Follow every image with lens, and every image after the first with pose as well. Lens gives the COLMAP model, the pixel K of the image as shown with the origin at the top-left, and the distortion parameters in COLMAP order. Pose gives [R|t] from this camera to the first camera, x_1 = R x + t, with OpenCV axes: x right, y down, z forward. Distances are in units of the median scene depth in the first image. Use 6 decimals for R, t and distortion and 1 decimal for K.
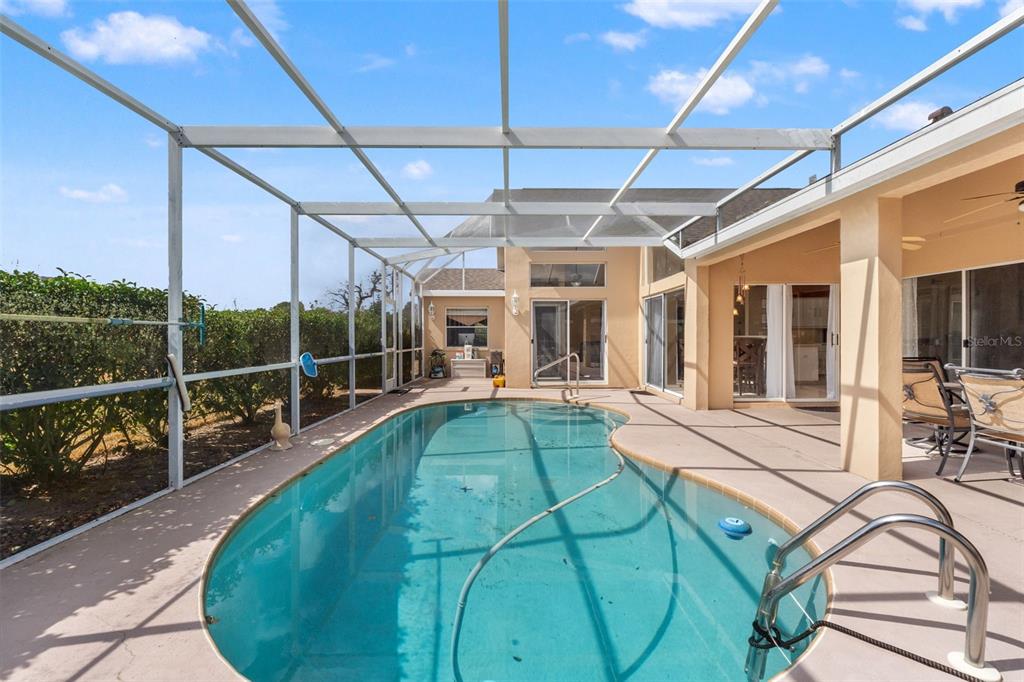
lens RADIAL K [[434.7, 0, 505.1], [0, 434.7, 337.8], [0, 0, 1]] dist [-0.007826, 0.000737]
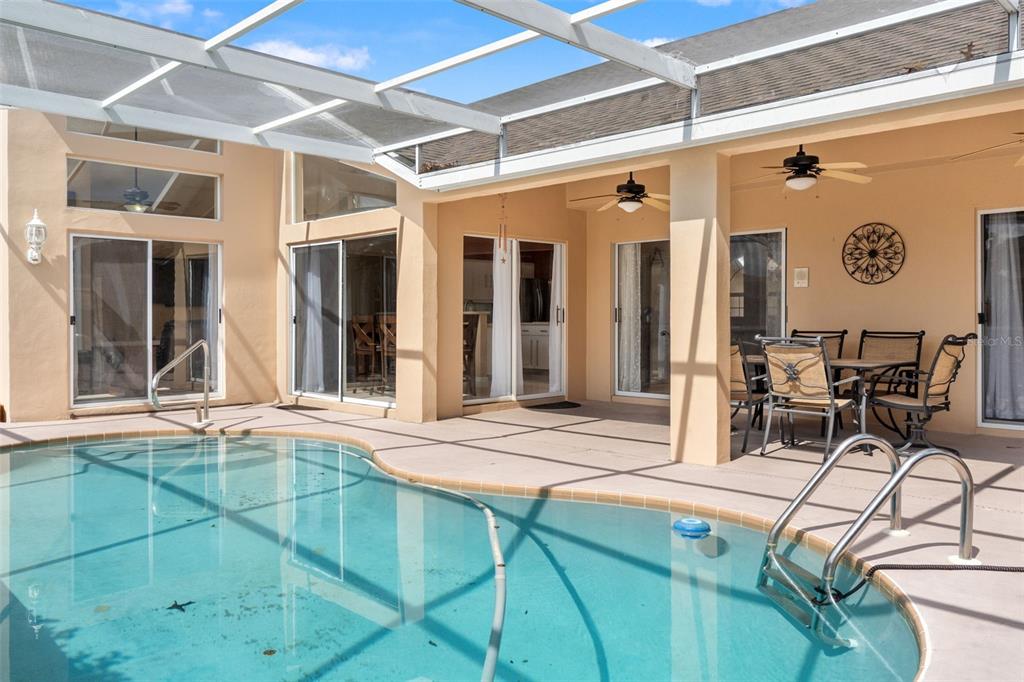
lens RADIAL K [[800.9, 0, 485.3], [0, 800.9, 325.8], [0, 0, 1]] dist [0.001511, 0.000822]
pose [[0.713934, -0.004012, 0.700202, -0.326466], [0.000775, 0.999988, 0.004939, 0.014671], [-0.700213, -0.002983, 0.713928, 0.067771]]
